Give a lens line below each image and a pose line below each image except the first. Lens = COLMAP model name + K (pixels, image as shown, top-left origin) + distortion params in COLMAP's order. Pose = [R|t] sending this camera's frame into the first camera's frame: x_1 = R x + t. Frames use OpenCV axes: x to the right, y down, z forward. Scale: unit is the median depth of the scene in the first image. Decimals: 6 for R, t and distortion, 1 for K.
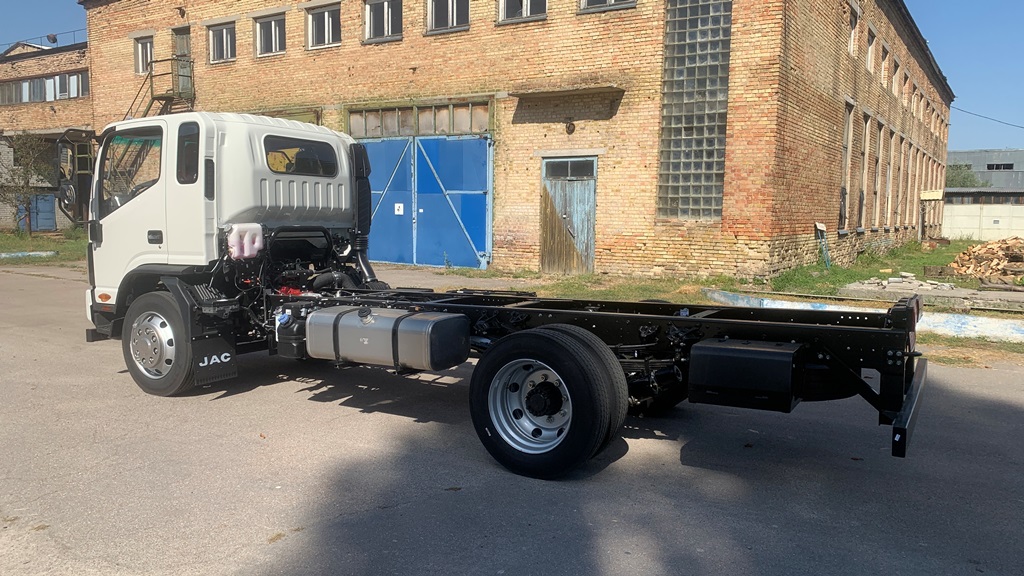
lens RADIAL K [[791.2, 0, 513.6], [0, 791.2, 282.7], [0, 0, 1]] dist [0.013904, -0.005829]
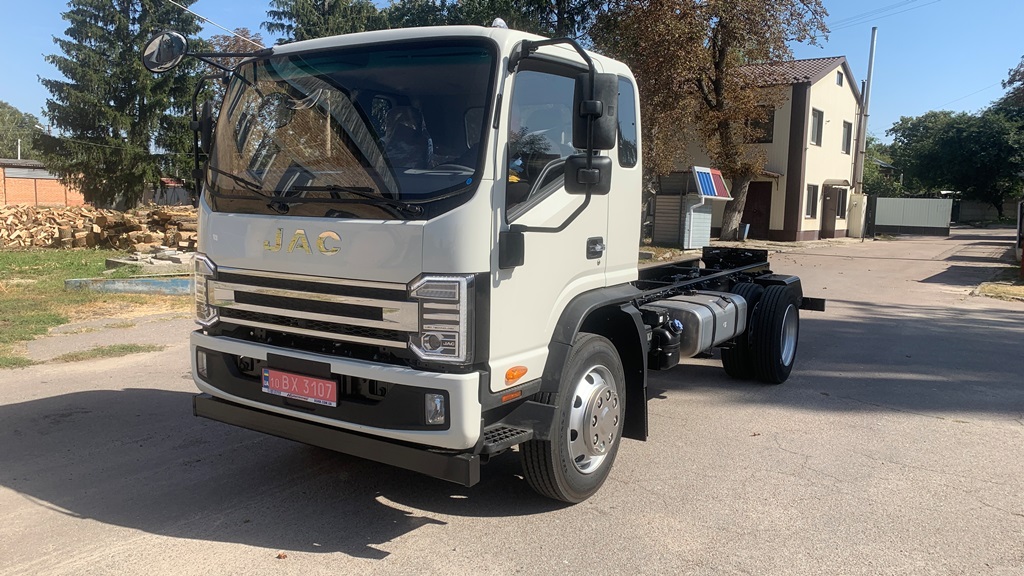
lens RADIAL K [[791.6, 0, 512.0], [0, 791.6, 288.0], [0, 0, 1]] dist [0.008566, -0.001722]
pose [[0.023227, -0.113090, 0.993313, -0.456831], [0.055036, 0.992219, 0.111679, -0.042119], [-0.998214, 0.052074, 0.029271, 0.443901]]
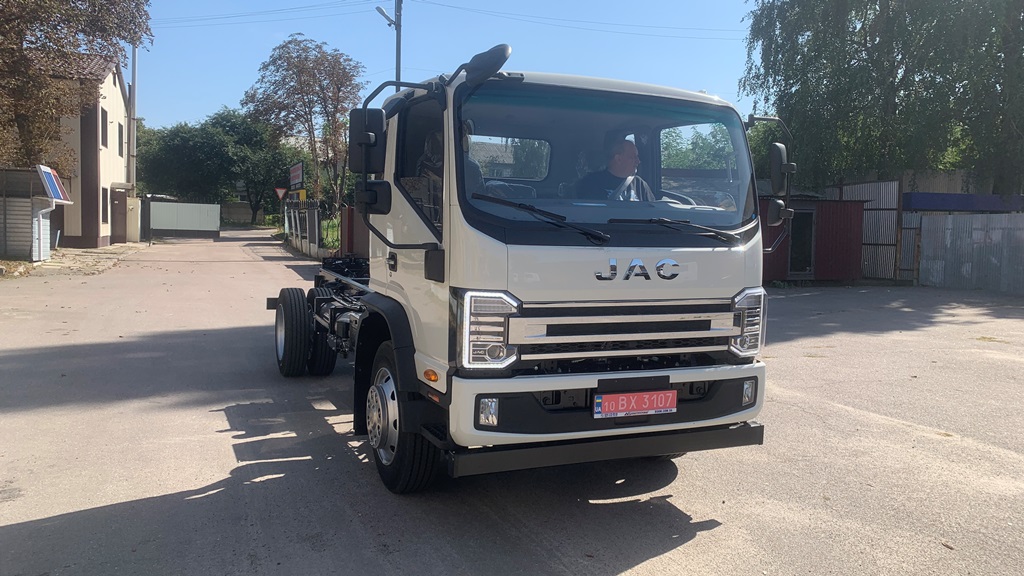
lens RADIAL K [[791.2, 0, 513.6], [0, 791.2, 282.7], [0, 0, 1]] dist [0.013904, -0.005829]
pose [[-0.816284, -0.070917, 0.573281, -0.337393], [0.012299, 0.990077, 0.139989, -0.065224], [-0.577520, 0.121322, -0.807312, 0.743199]]
